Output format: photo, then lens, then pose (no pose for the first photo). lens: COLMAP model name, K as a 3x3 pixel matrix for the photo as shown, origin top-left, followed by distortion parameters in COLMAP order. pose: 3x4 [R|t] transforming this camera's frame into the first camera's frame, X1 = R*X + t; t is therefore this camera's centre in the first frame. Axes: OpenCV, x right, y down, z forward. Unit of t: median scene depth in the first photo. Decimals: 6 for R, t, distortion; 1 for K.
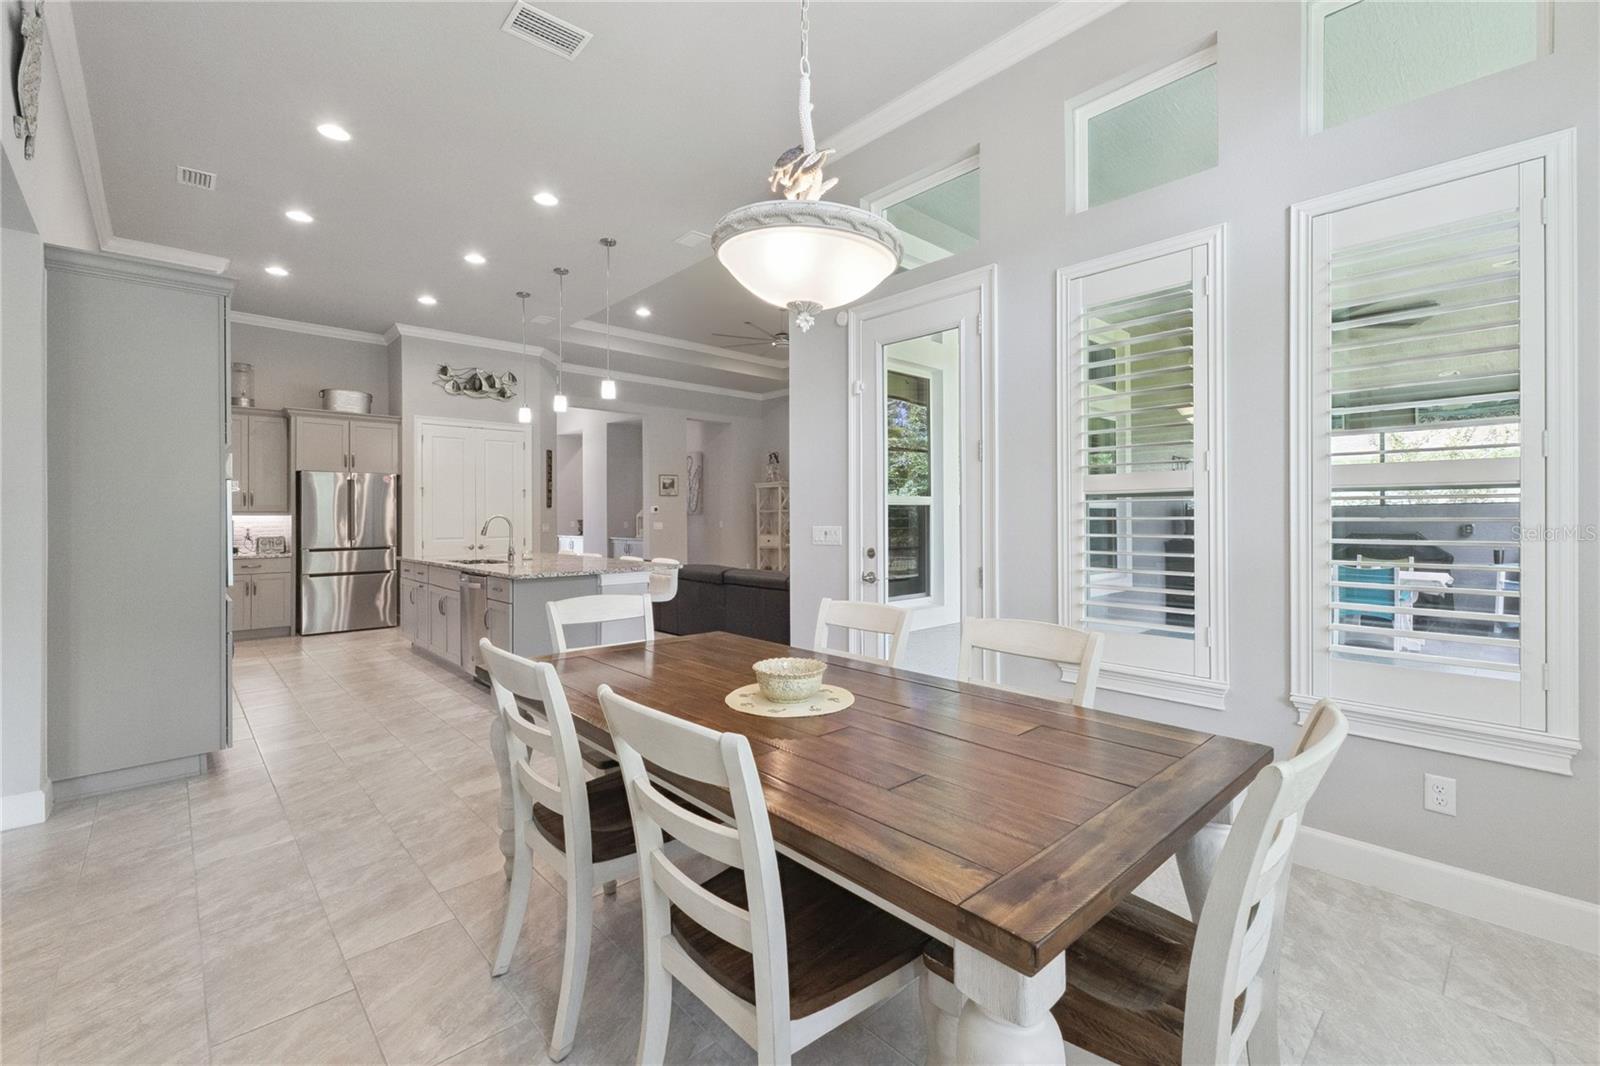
lens RADIAL K [[677.3, 0, 805.0], [0, 677.3, 518.9], [0, 0, 1]] dist [0.003016, -0.000792]
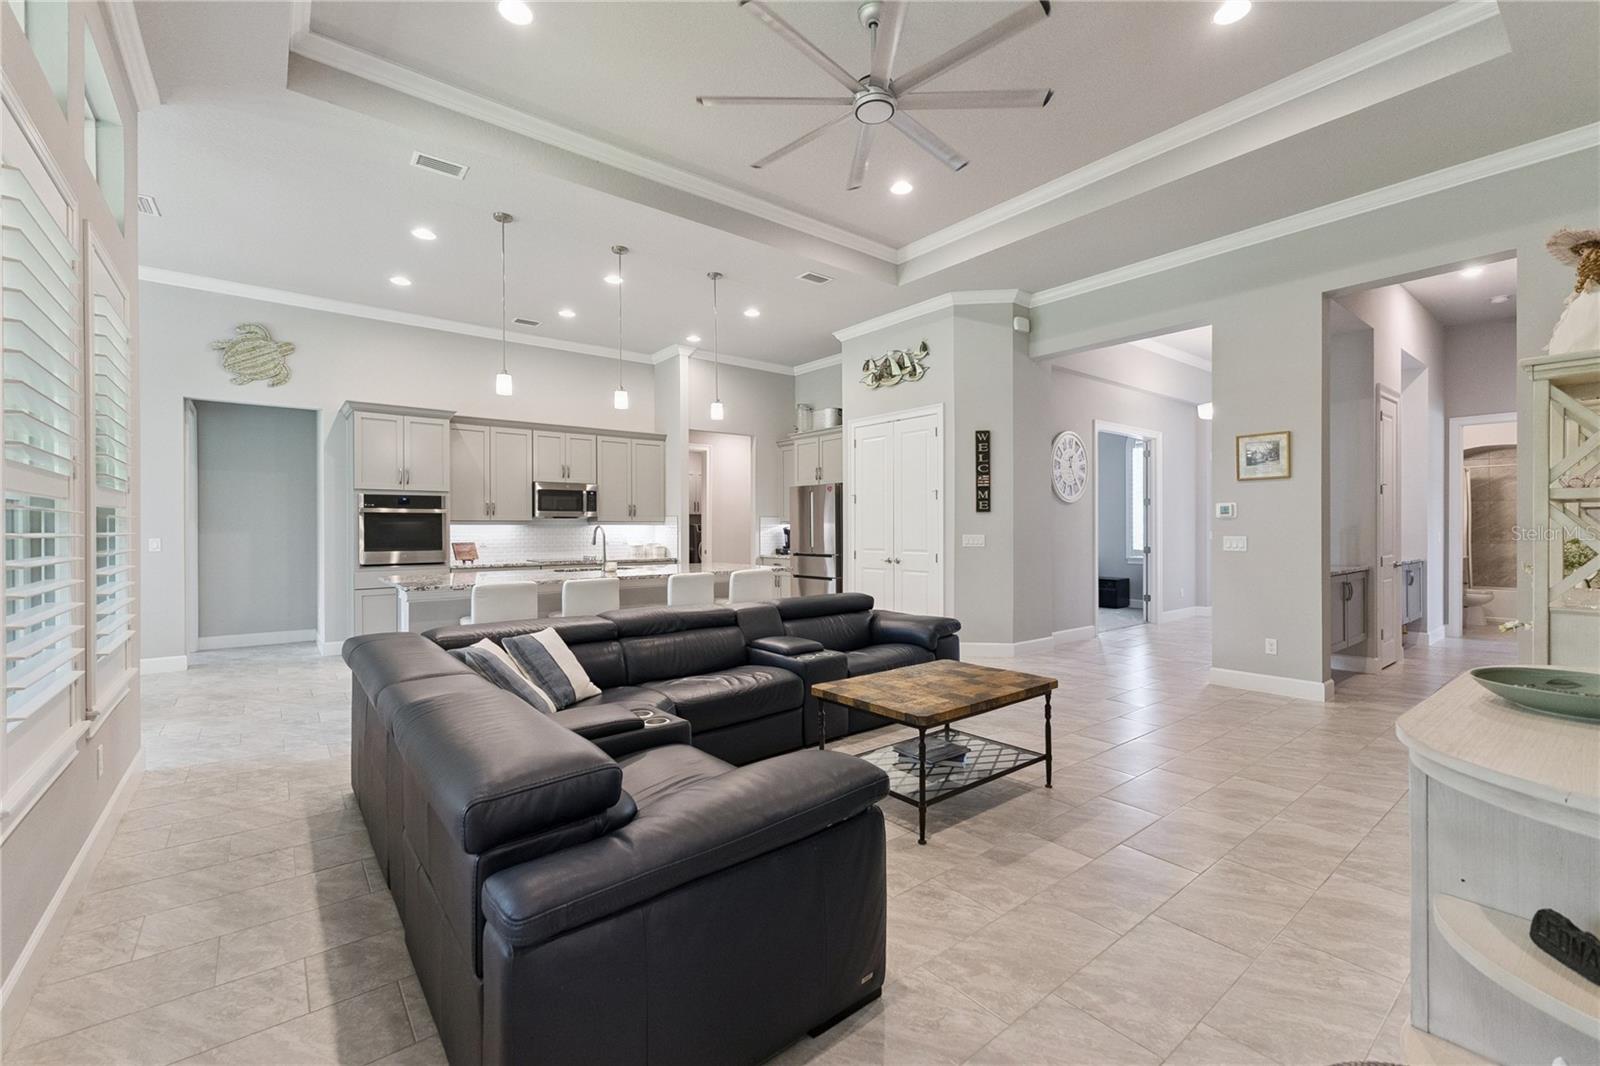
lens RADIAL K [[677.3, 0, 801.5], [0, 677.3, 526.0], [0, 0, 1]] dist [0.003016, -0.000792]
pose [[-0.077259, 0.004843, -0.996999, 0.410893], [0.000476, 0.999988, 0.004820, -0.007628], [0.997011, -0.000103, -0.077260, 1.053353]]
